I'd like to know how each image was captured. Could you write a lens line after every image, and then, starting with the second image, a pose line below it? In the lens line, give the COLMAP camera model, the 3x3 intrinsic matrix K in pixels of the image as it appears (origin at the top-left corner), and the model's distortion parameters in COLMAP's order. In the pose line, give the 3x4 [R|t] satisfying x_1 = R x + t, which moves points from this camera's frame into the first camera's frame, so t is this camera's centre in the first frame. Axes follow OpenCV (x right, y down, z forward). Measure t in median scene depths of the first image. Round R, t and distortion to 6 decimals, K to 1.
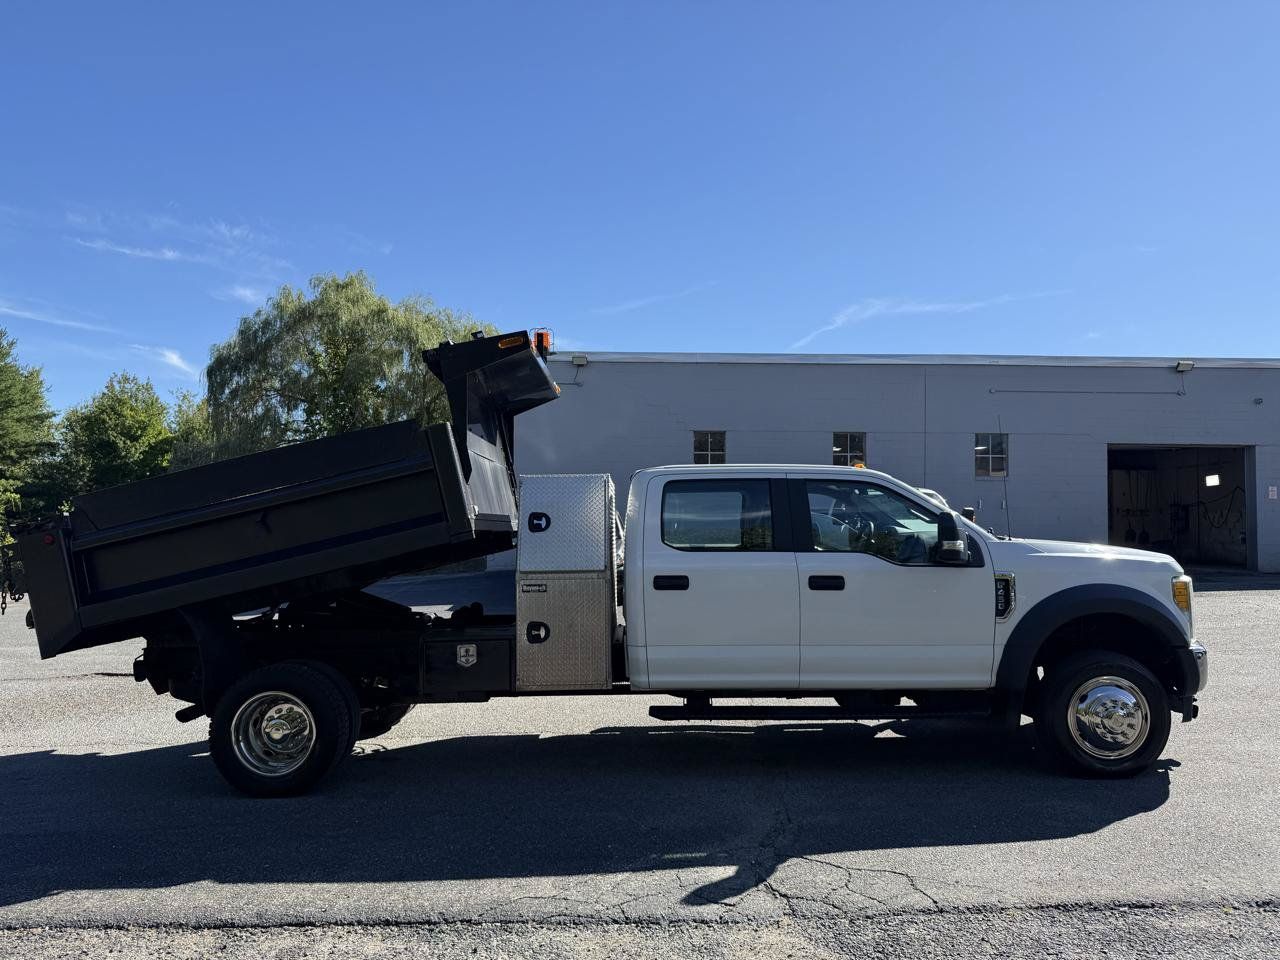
lens RADIAL K [[899.5, 0, 637.1], [0, 899.5, 475.5], [0, 0, 1]] dist [0.099128, -0.150639]
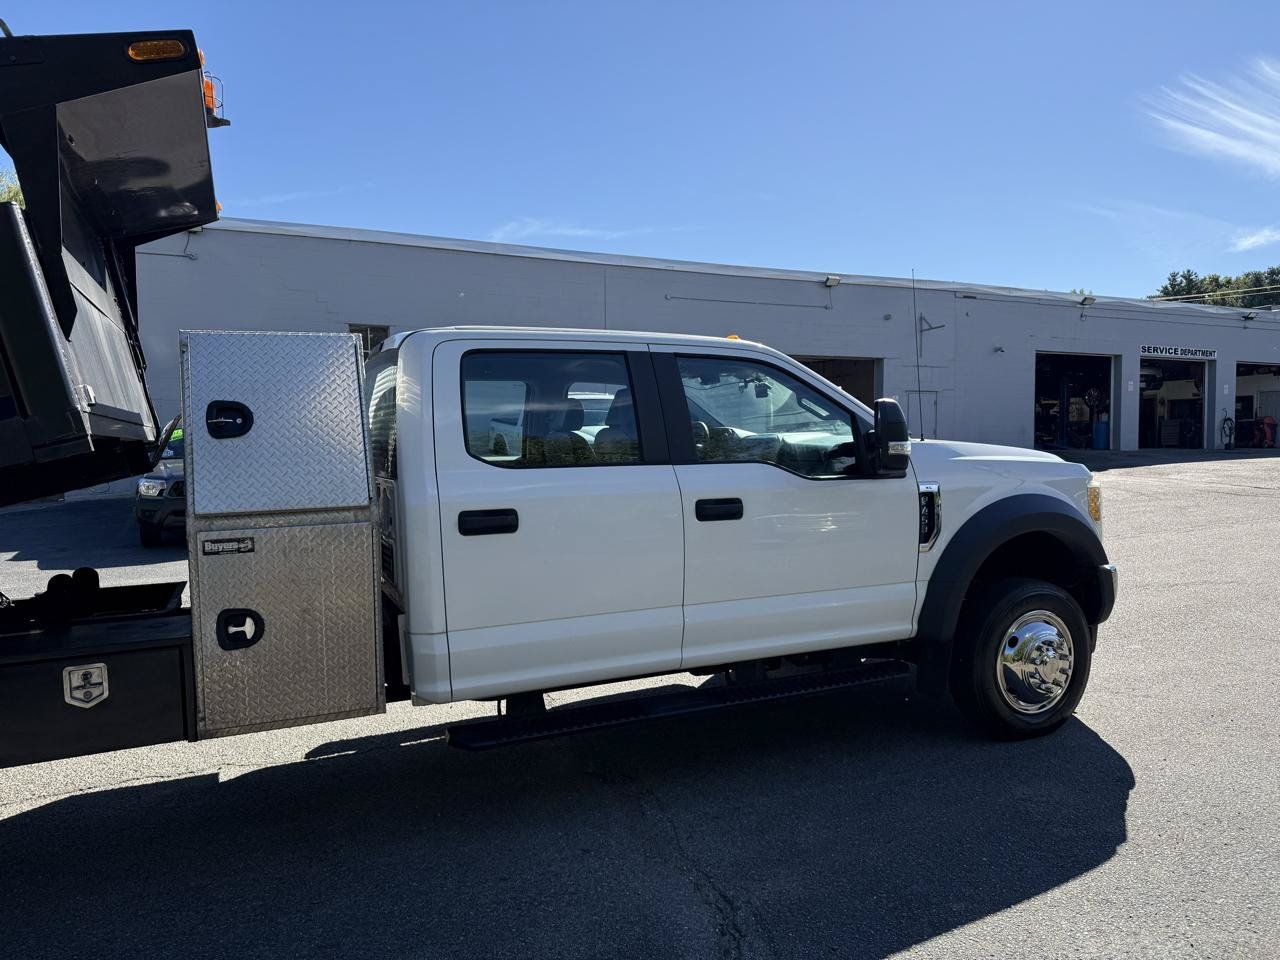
lens RADIAL K [[908.1, 0, 640.0], [0, 908.1, 480.0], [0, 0, 1]] dist [0.002715, -0.000429]
pose [[0.916054, -0.030840, 0.399867, -0.101922], [-0.008438, 0.995336, 0.096097, 0.033837], [-0.400966, -0.091404, 0.911522, 0.417903]]
